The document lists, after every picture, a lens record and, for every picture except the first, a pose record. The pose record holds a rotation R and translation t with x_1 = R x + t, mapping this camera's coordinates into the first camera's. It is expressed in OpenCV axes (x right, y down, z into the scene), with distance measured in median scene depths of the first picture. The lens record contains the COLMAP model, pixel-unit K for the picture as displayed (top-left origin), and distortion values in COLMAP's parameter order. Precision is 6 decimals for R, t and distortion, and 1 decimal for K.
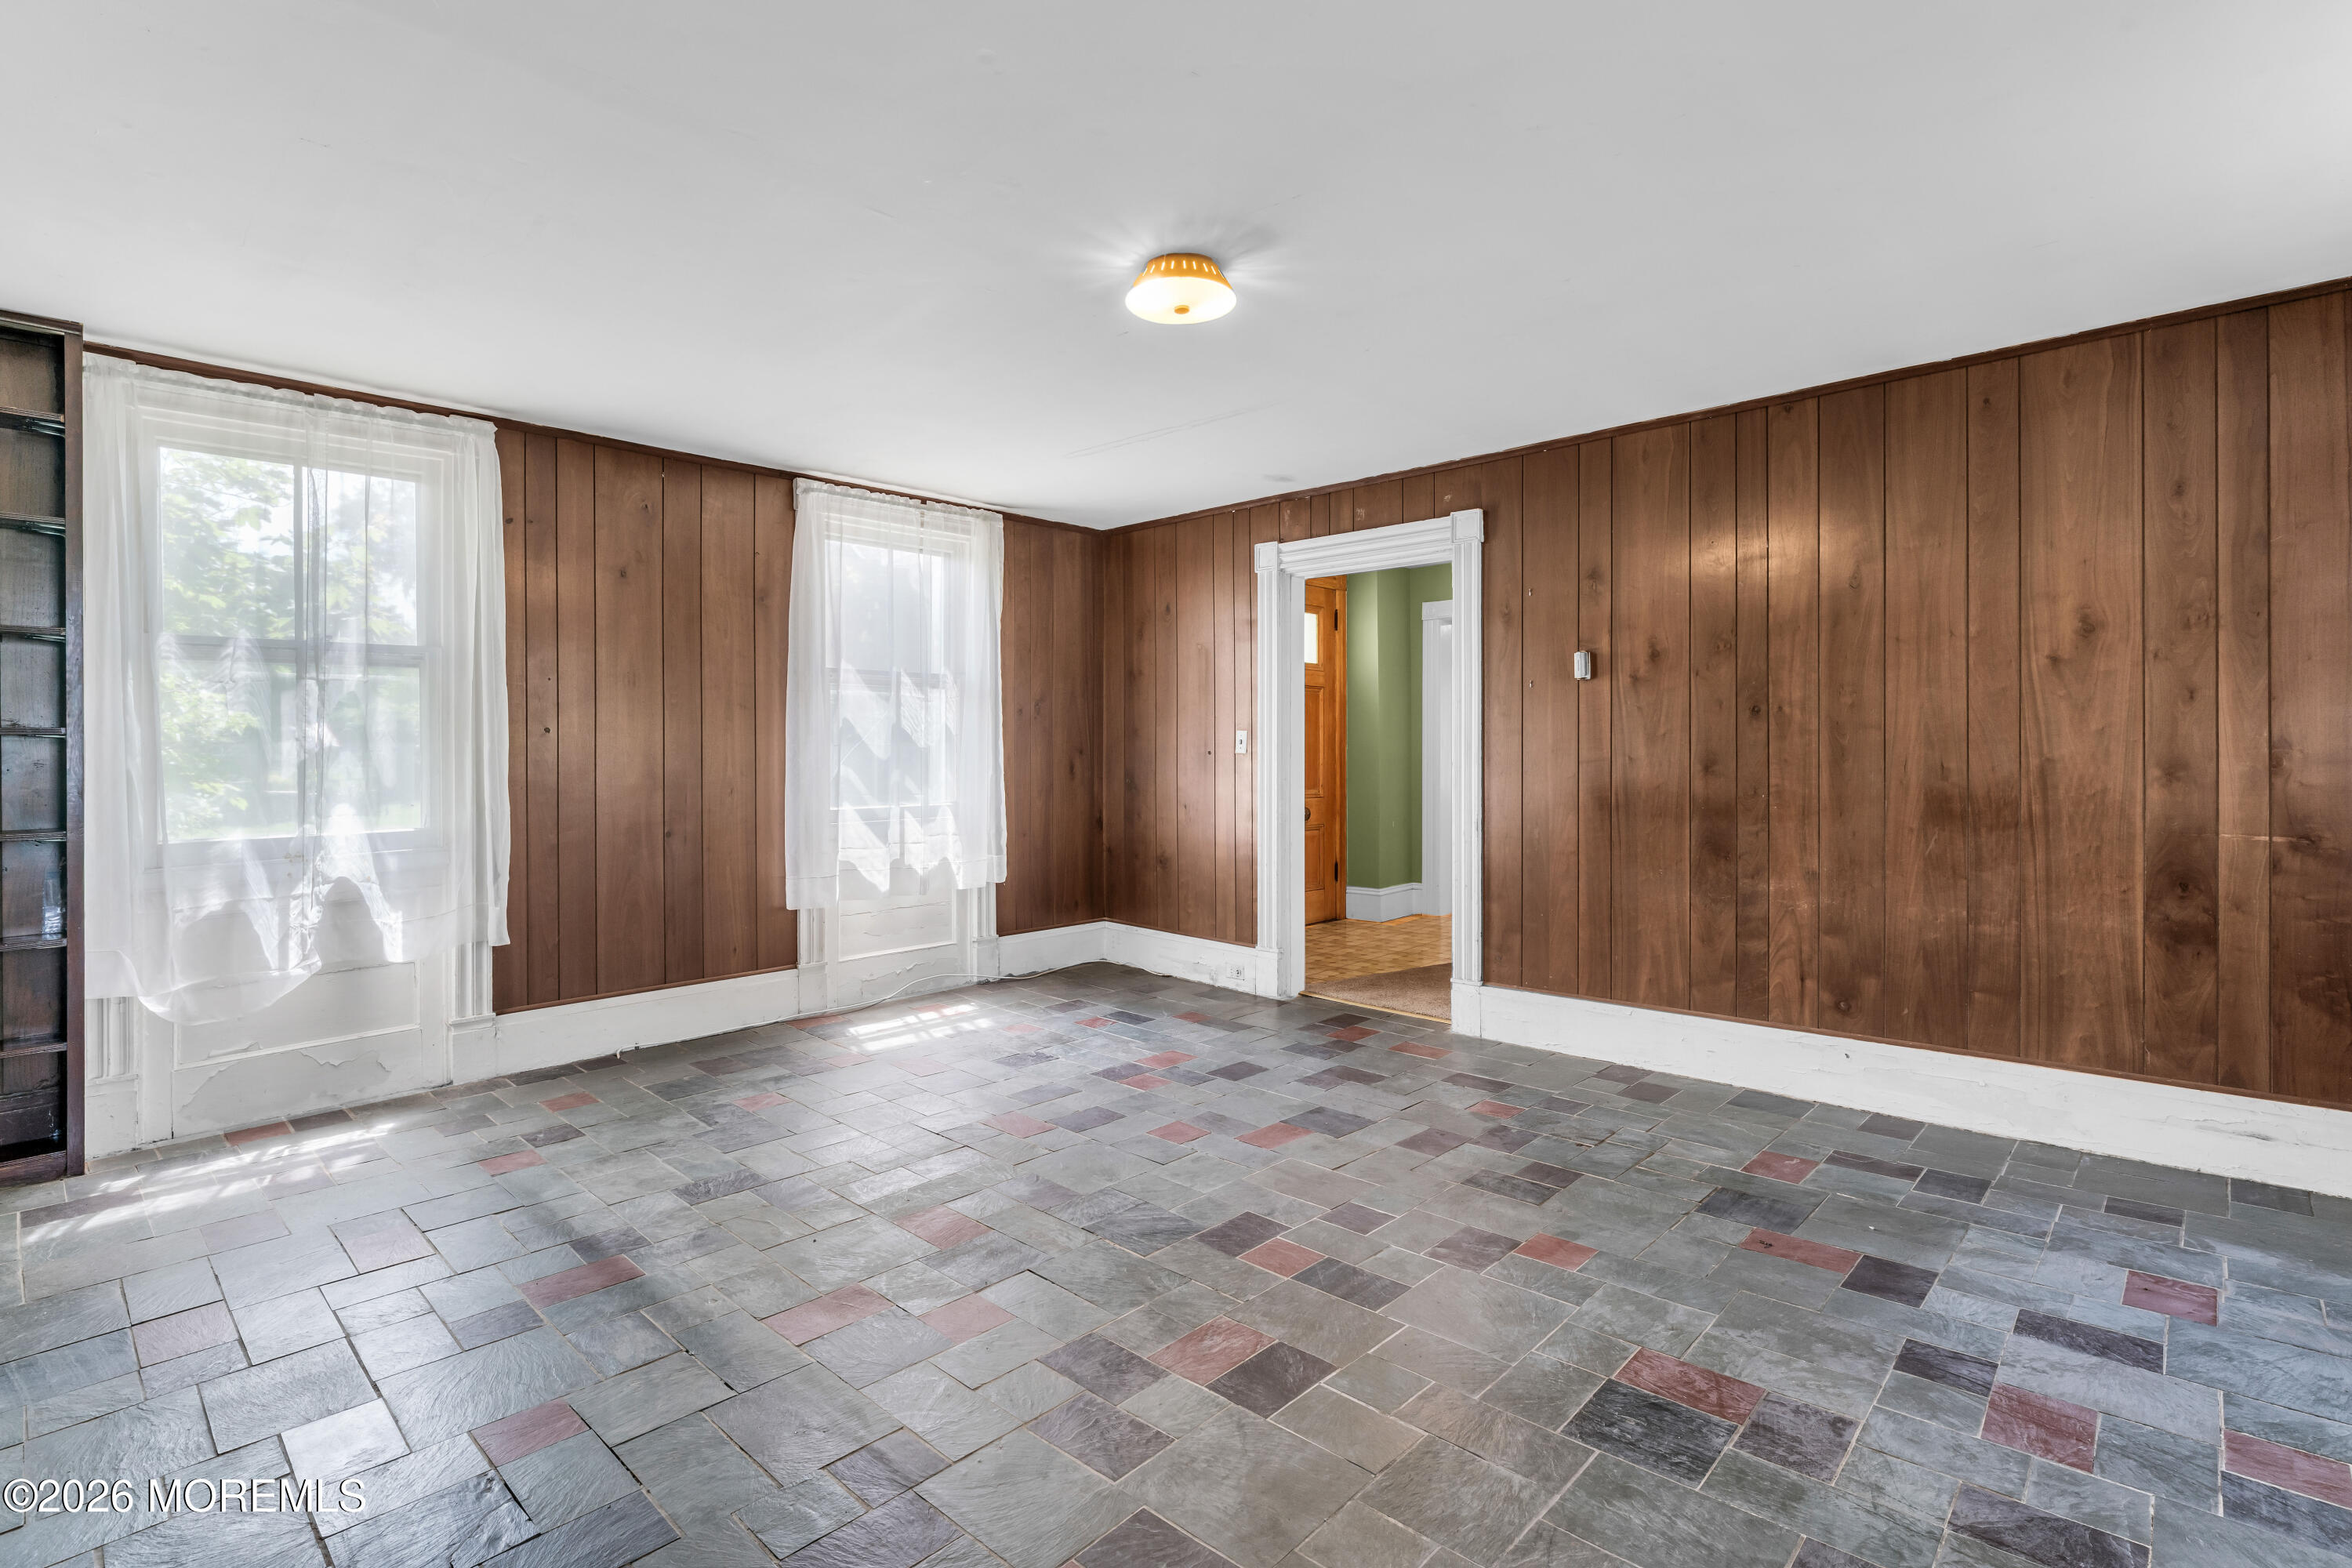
lens RADIAL K [[1146.5, 0, 1175.3], [0, 1146.5, 742.2], [0, 0, 1]] dist [0.000234, 0.000036]
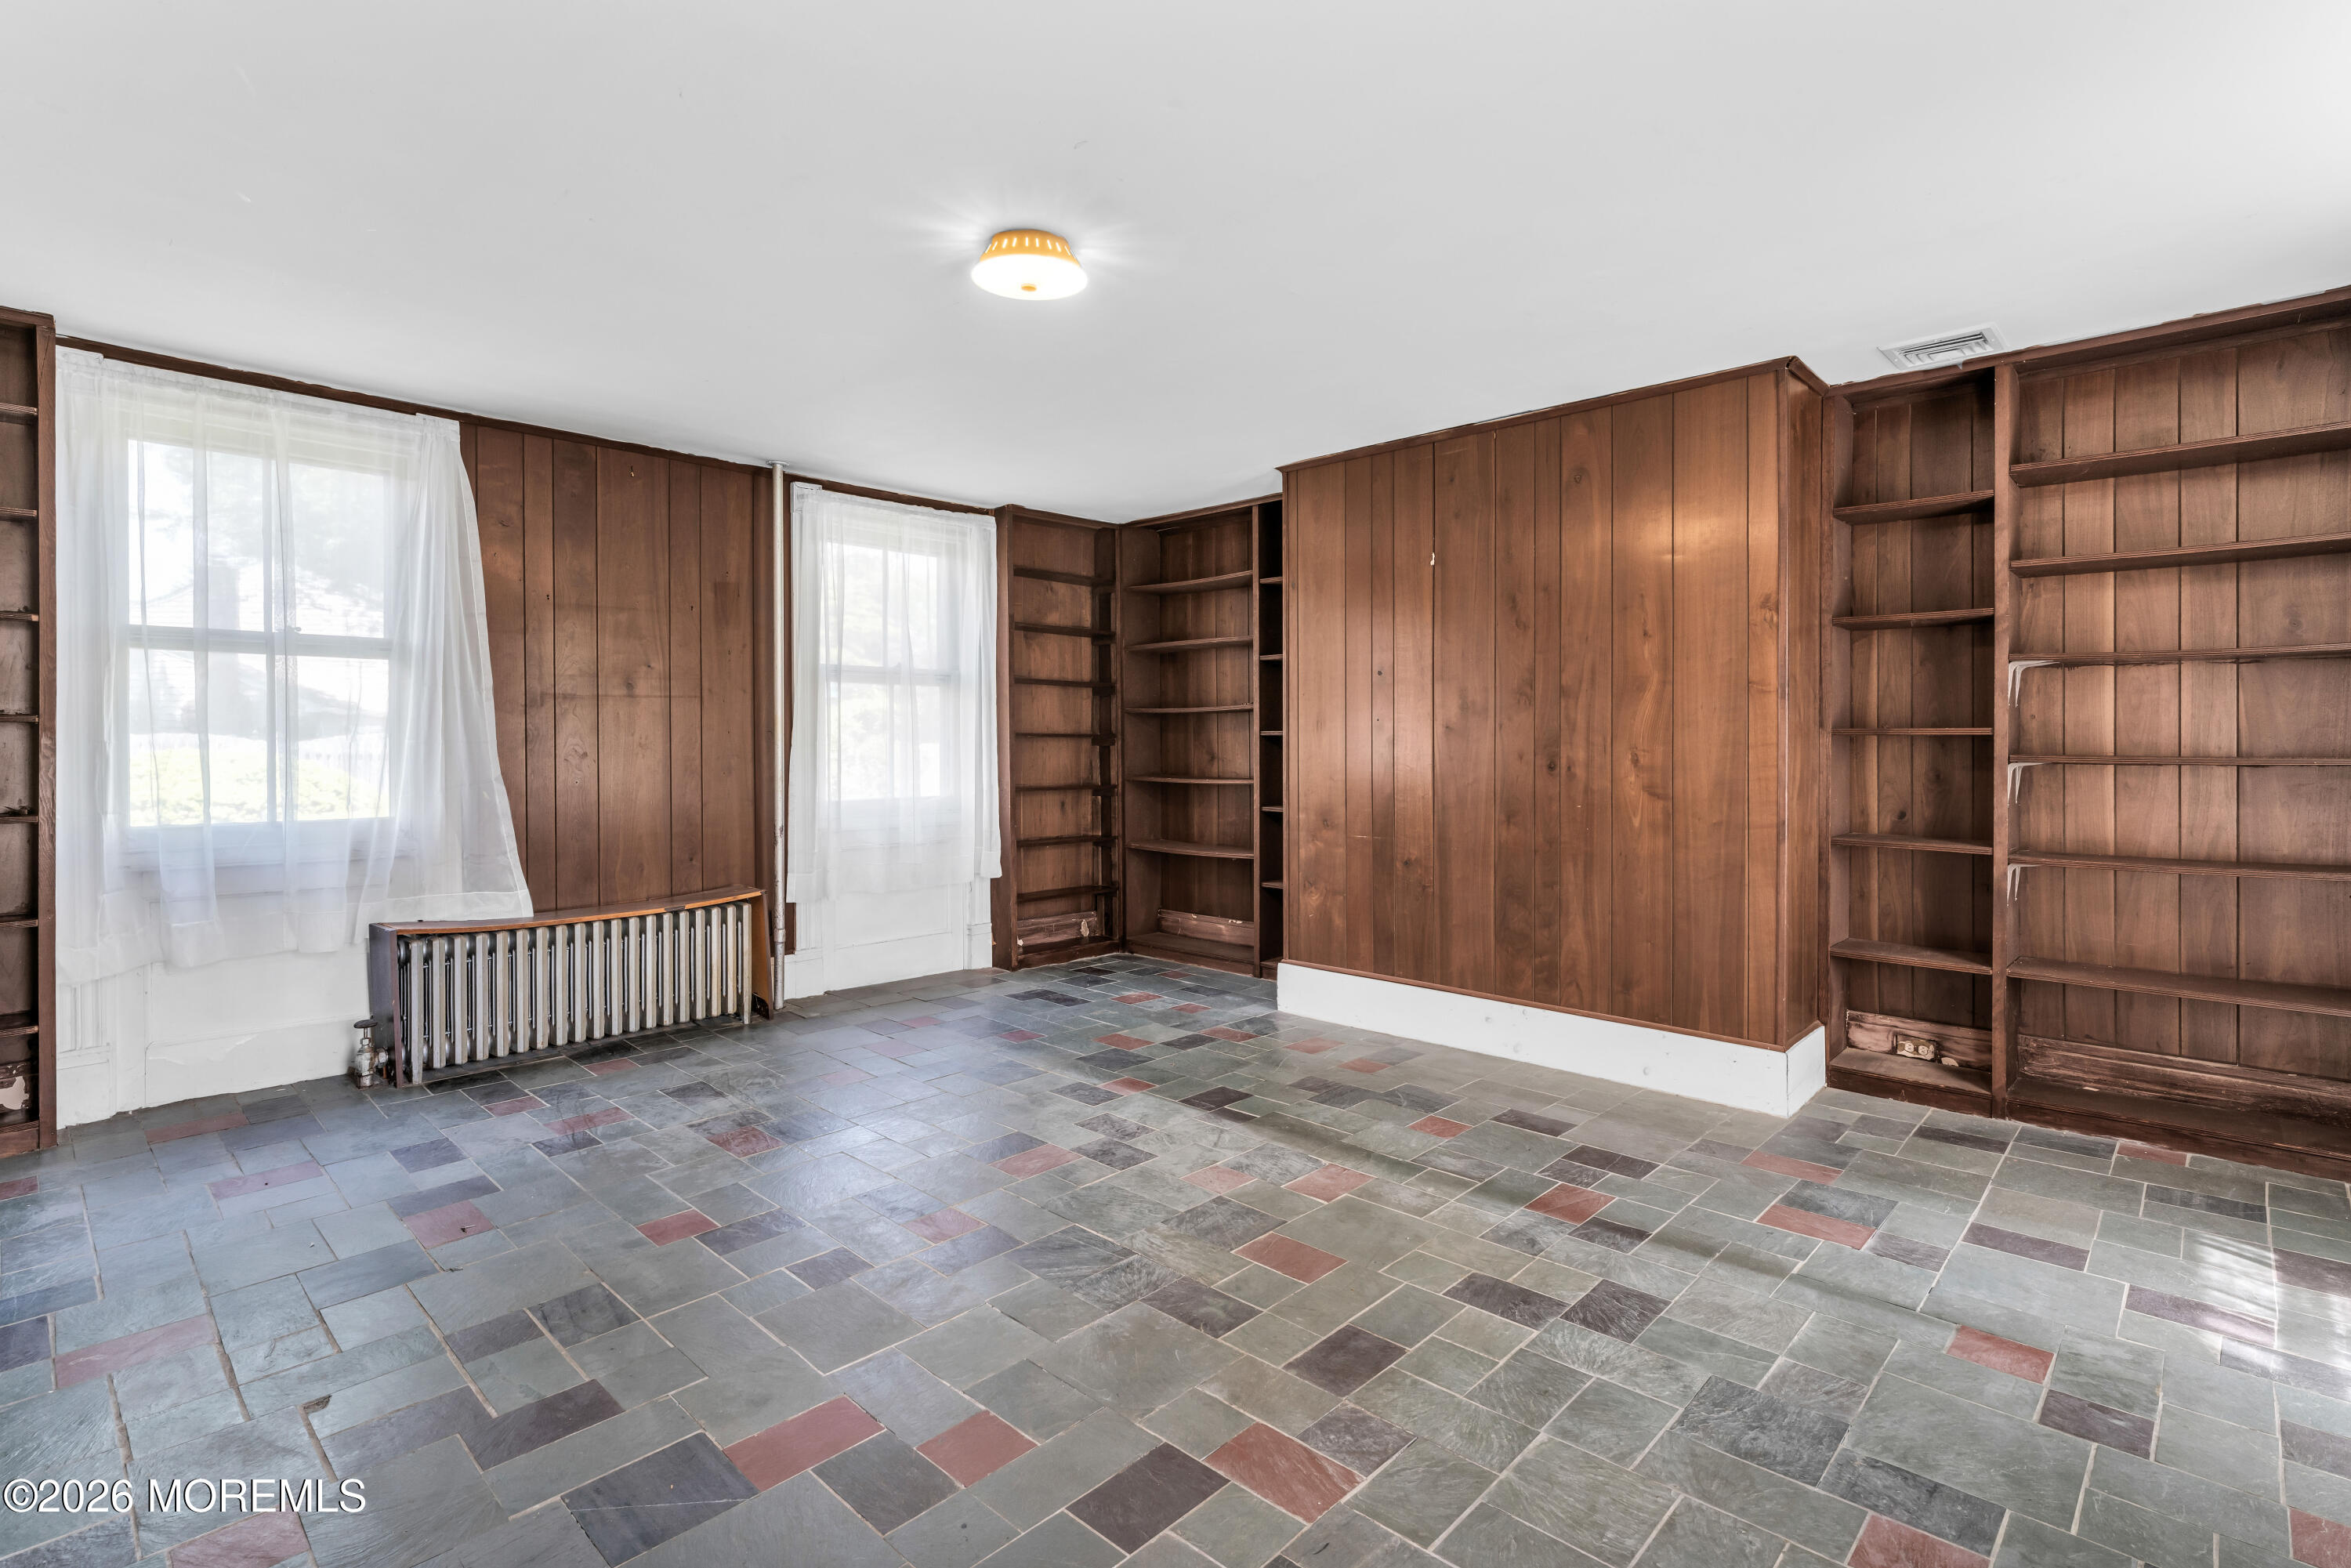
lens RADIAL K [[1146.0, 0, 1174.8], [0, 1146.0, 742.3], [0, 0, 1]] dist [0.000234, 0.000036]
pose [[-0.999969, 0.005108, 0.006012, -0.145177], [0.005089, 0.999982, -0.003056, 0.012940], [-0.006027, -0.003026, -0.999977, 2.351202]]
